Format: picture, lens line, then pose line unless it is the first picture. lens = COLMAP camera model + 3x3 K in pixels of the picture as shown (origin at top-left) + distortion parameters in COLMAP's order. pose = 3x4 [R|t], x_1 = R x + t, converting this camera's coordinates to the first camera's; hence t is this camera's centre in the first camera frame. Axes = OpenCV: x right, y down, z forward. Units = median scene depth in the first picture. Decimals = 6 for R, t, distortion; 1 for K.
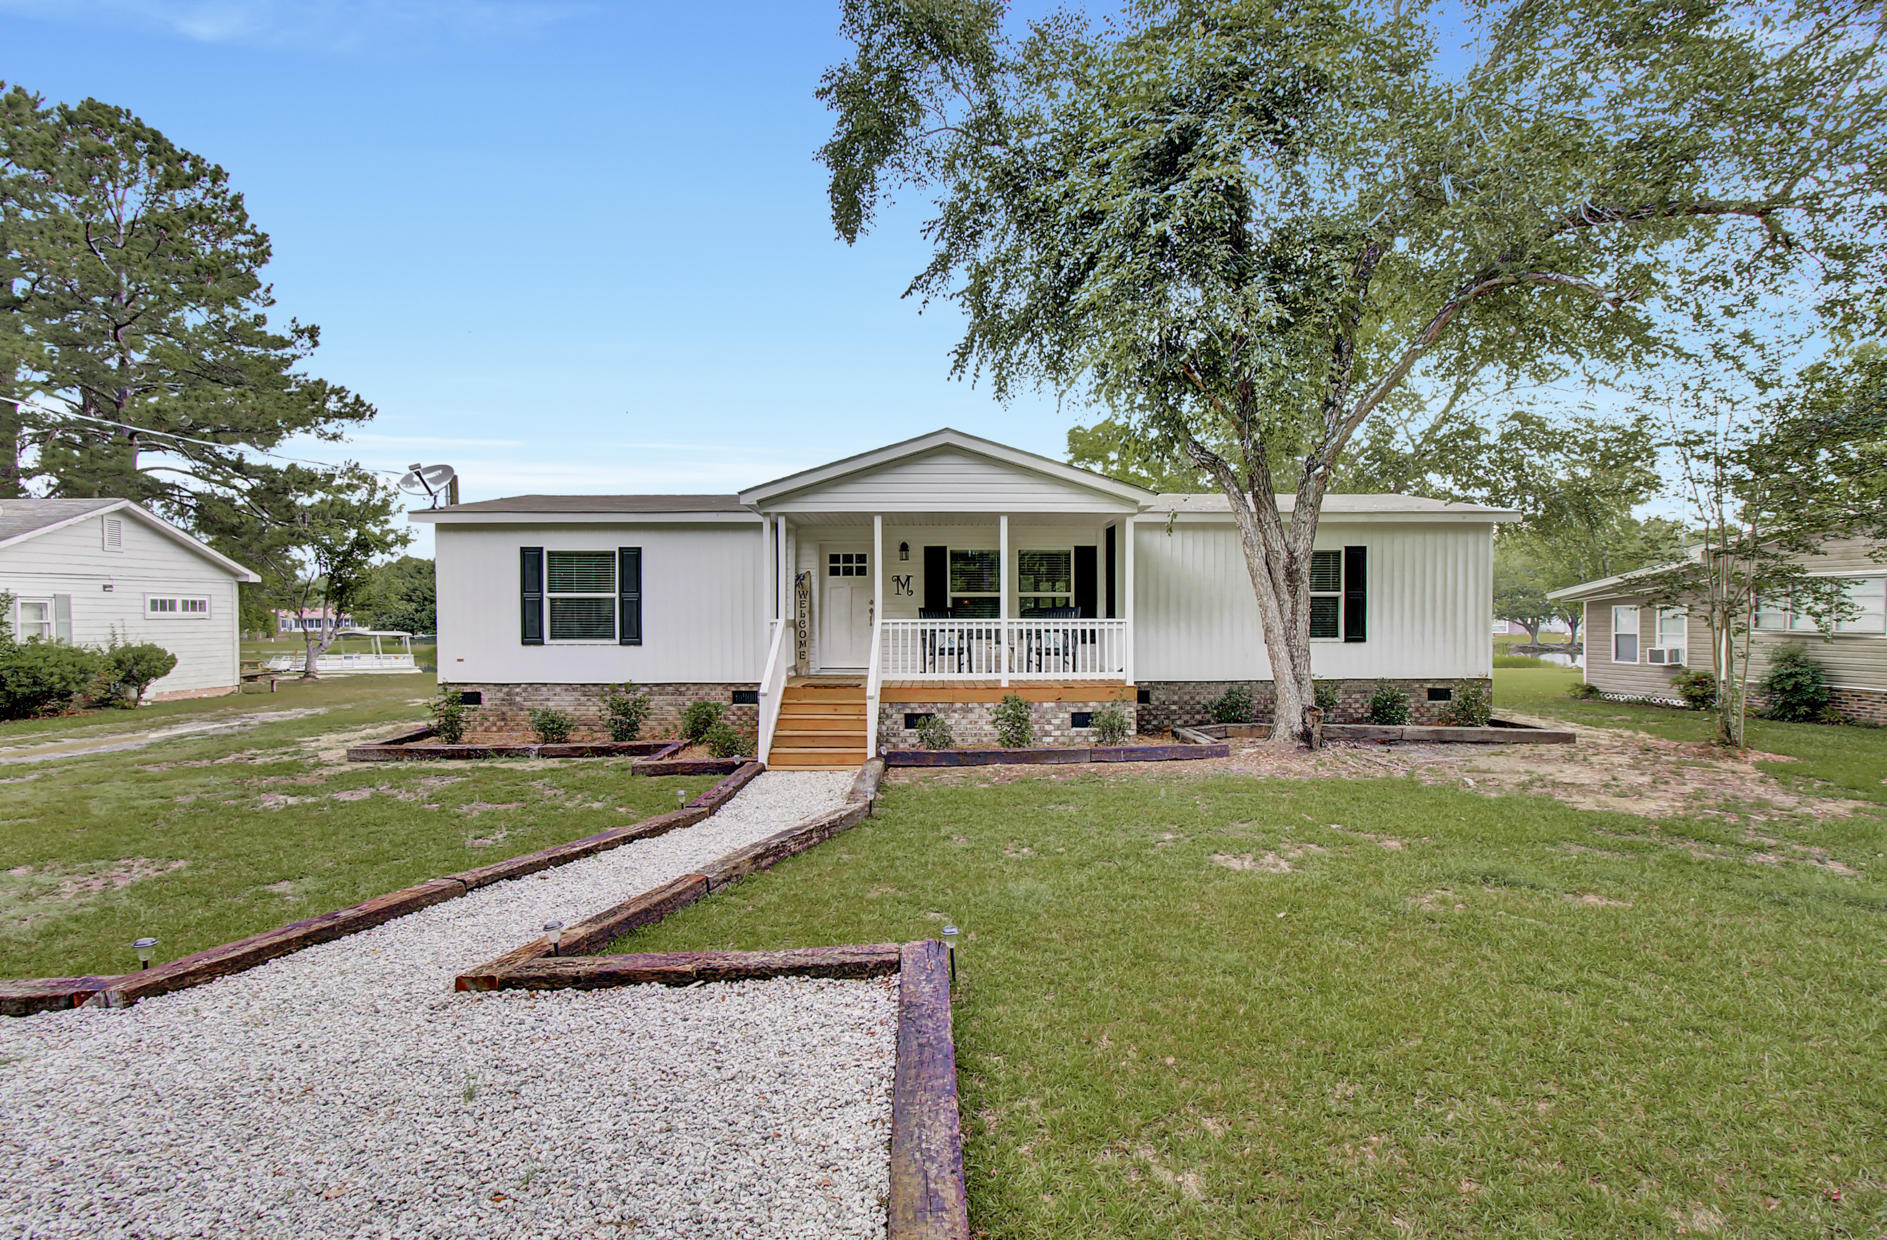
lens RADIAL K [[867.7, 0, 943.5], [0, 867.7, 620.0], [0, 0, 1]] dist [-0.025534, 0.000116]
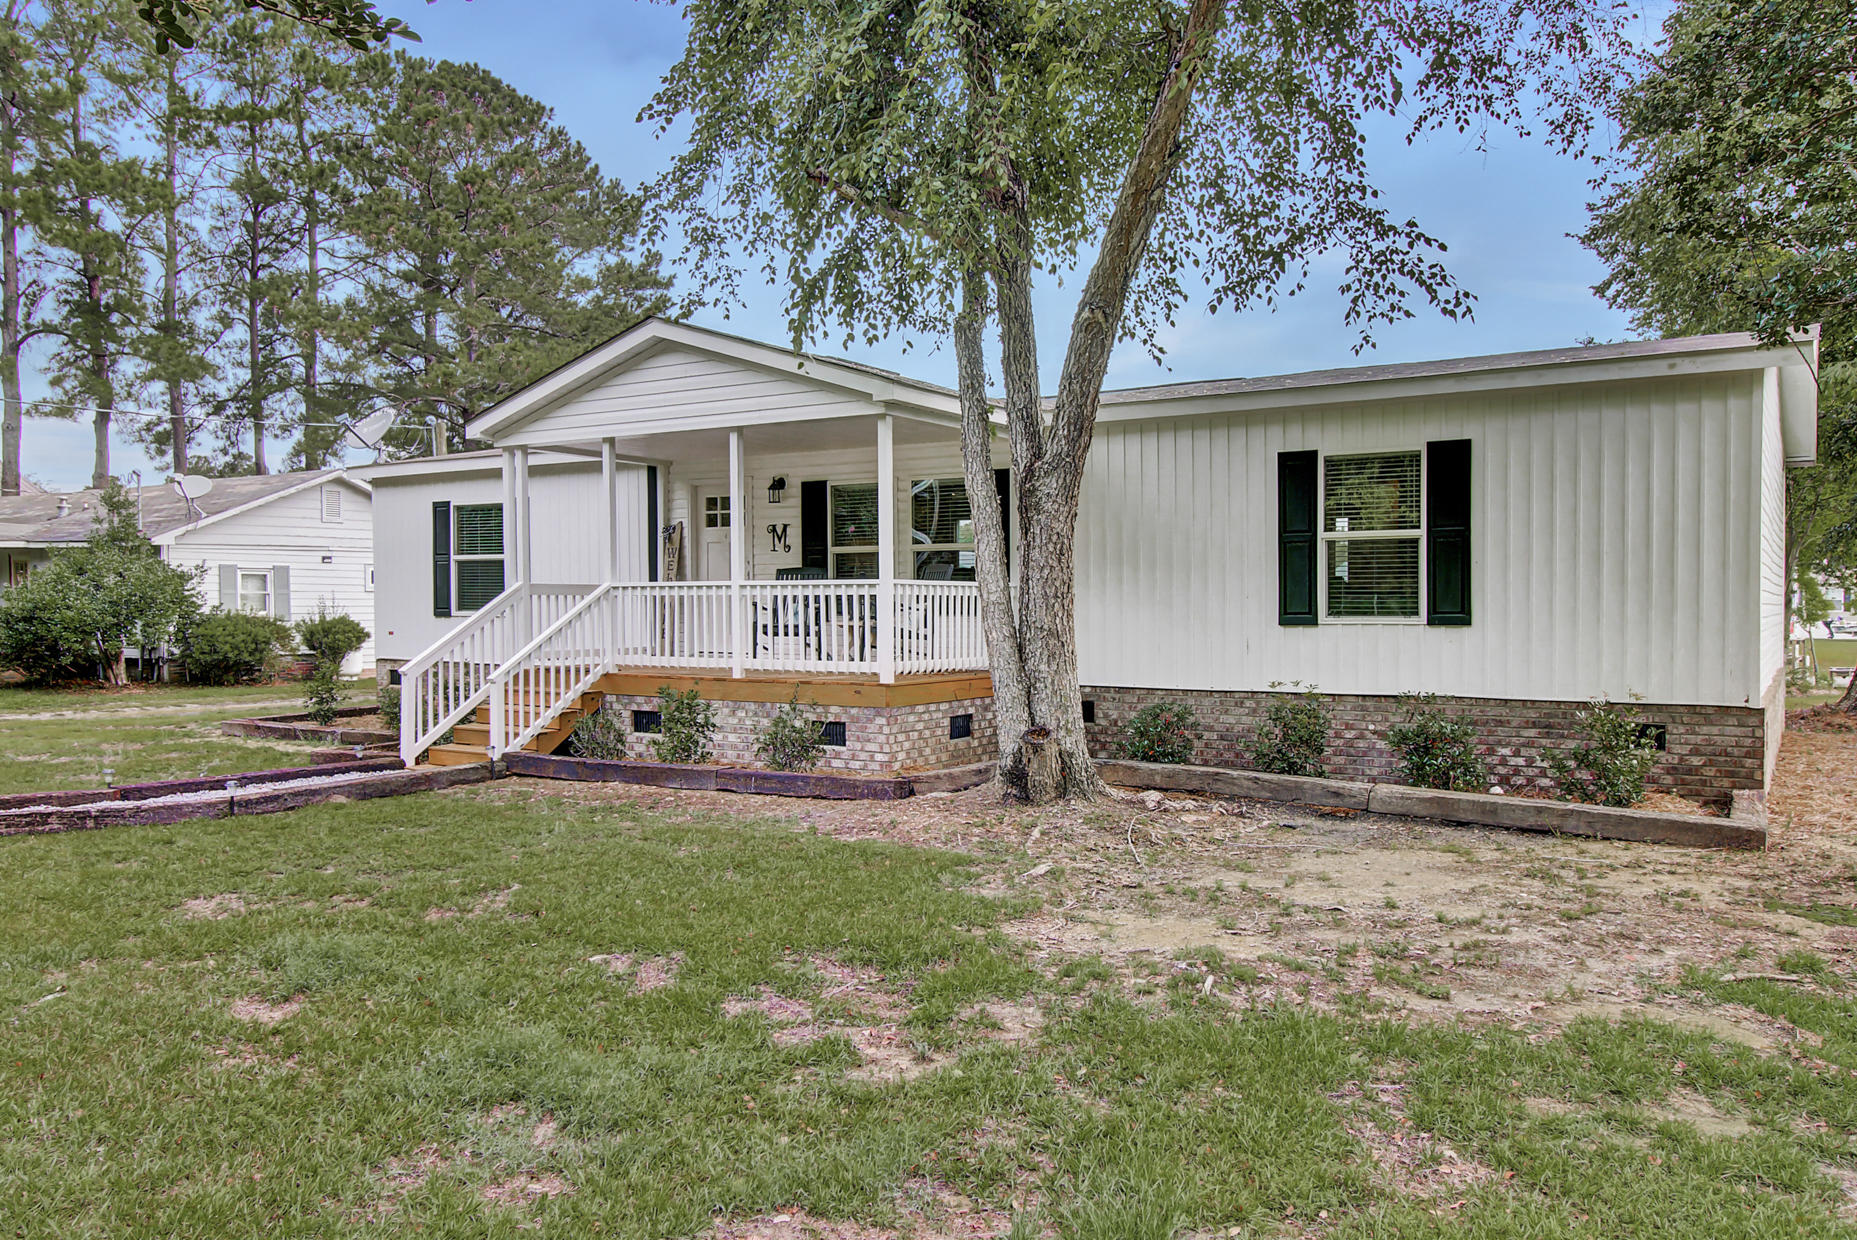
lens RADIAL K [[1366.1, 0, 928.5], [0, 1366.1, 620.0], [0, 0, 1]] dist [-0.054817, -0.001176]
pose [[0.818633, 0.009658, -0.574236, 0.696016], [0.000044, 0.999858, 0.016879, 0.008749], [0.574317, -0.013844, 0.818516, 0.155349]]
